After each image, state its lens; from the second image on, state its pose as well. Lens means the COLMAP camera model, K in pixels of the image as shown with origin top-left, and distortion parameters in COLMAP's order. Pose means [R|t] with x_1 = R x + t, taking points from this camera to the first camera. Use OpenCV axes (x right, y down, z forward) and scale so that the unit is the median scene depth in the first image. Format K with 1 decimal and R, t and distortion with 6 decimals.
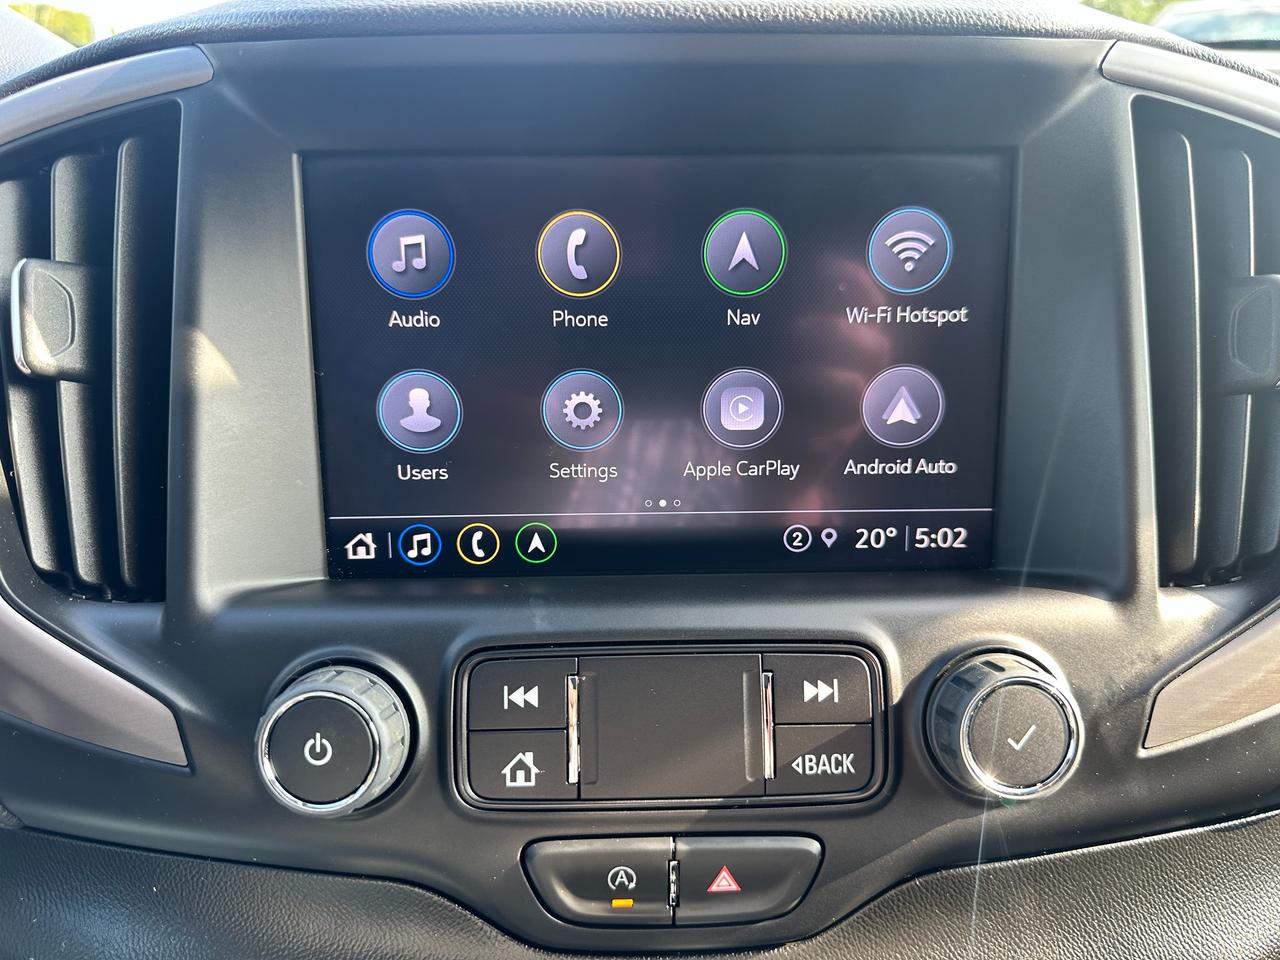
lens RADIAL K [[903.0, 0, 646.0], [0, 903.0, 462.7], [0, 0, 1]] dist [0.034308, -0.042513]
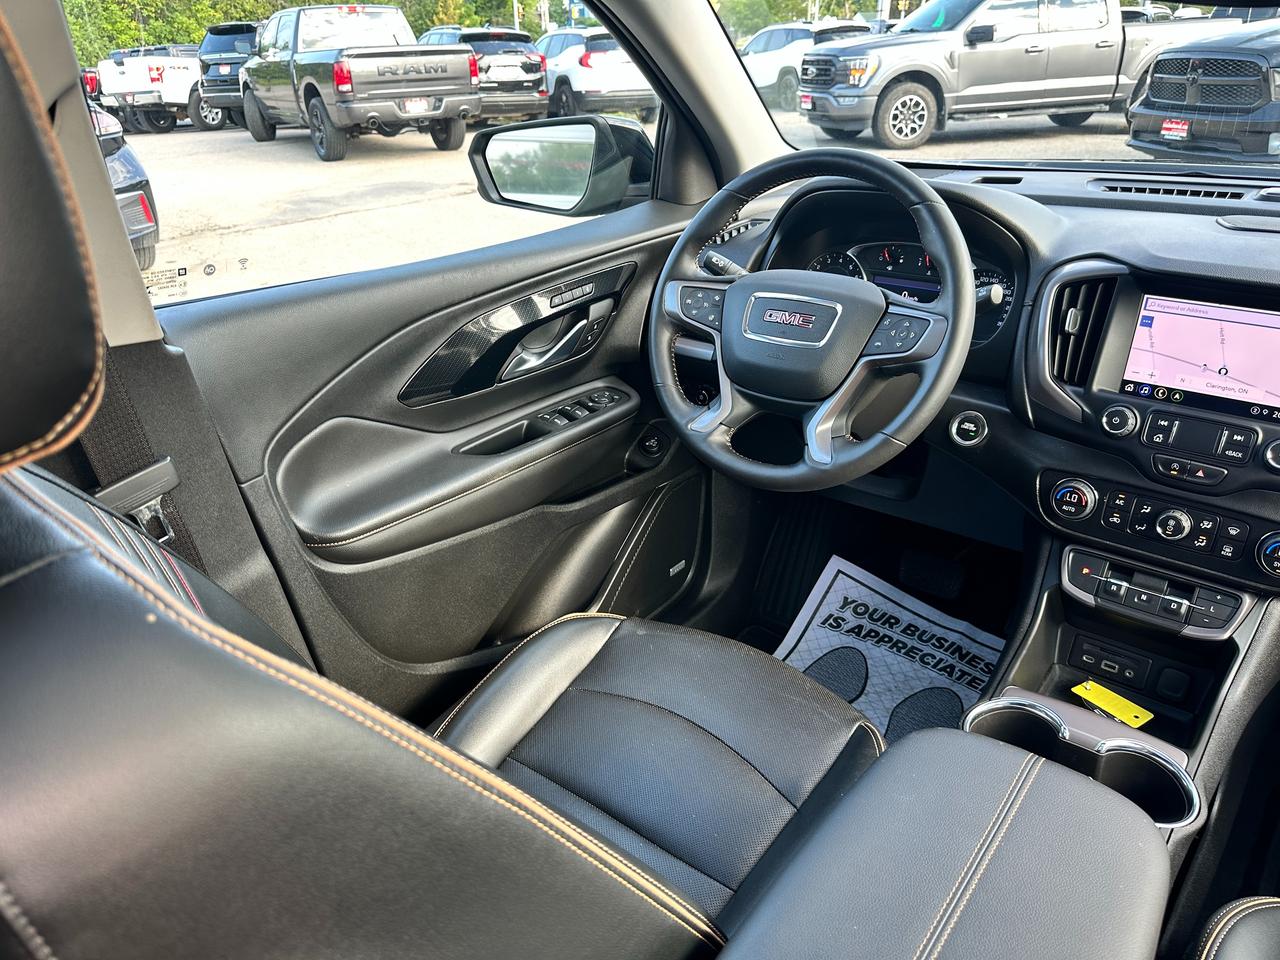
lens RADIAL K [[903.0, 0, 638.6], [0, 903.0, 467.5], [0, 0, 1]] dist [0.034308, -0.042513]
pose [[0.750602, 0.267332, -0.604260, 0.689593], [-0.212167, 0.963586, 0.162751, 0.281155], [0.625764, 0.006042, 0.779989, -4.126595]]
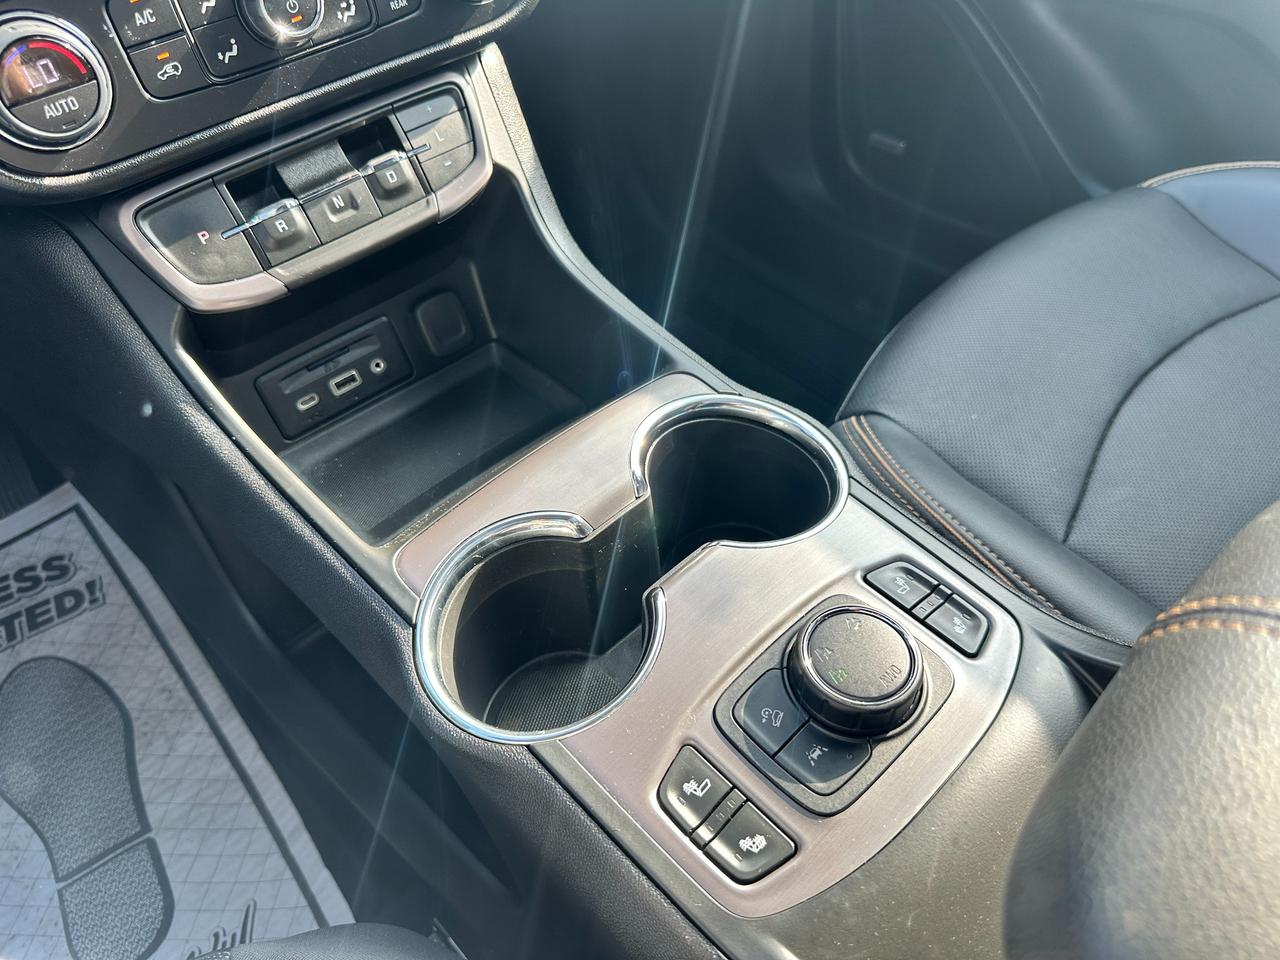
lens RADIAL K [[970.5, 0, 647.7], [0, 970.5, 487.5], [0, 0, 1]] dist [-0.021783, 0.010207]
pose [[0.773364, -0.488676, 0.403860, -0.643012], [0.259595, 0.825290, 0.501505, 0.750662], [-0.578375, -0.283006, 0.765108, -1.108856]]
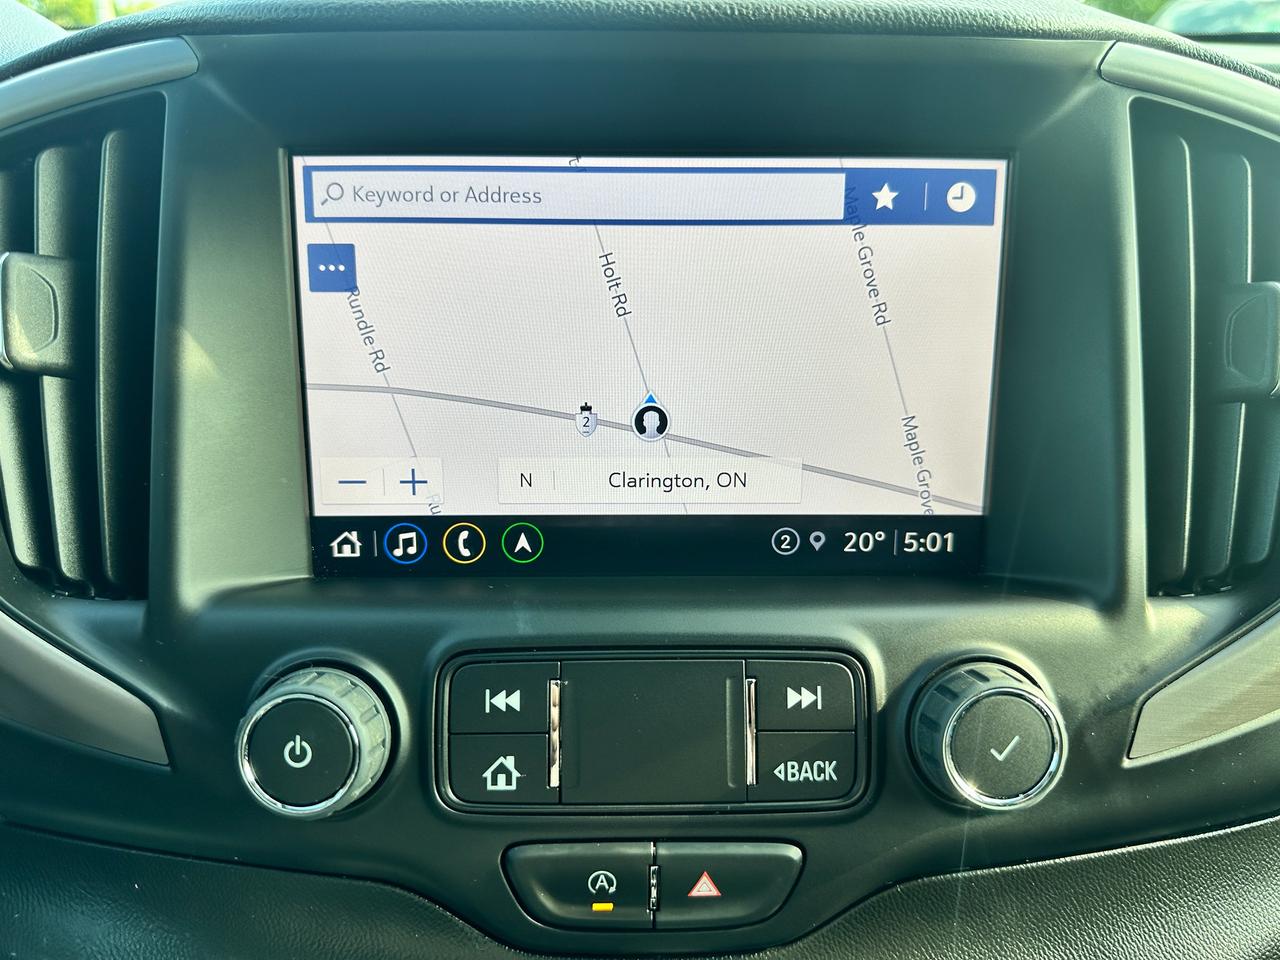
lens RADIAL K [[903.0, 0, 644.2], [0, 903.0, 463.3], [0, 0, 1]] dist [0.034308, -0.042513]
pose [[0.999931, 0.011509, -0.002548, 0.016218], [-0.011467, 0.999804, 0.016157, -0.019261], [0.002734, -0.016127, 0.999866, 0.008467]]
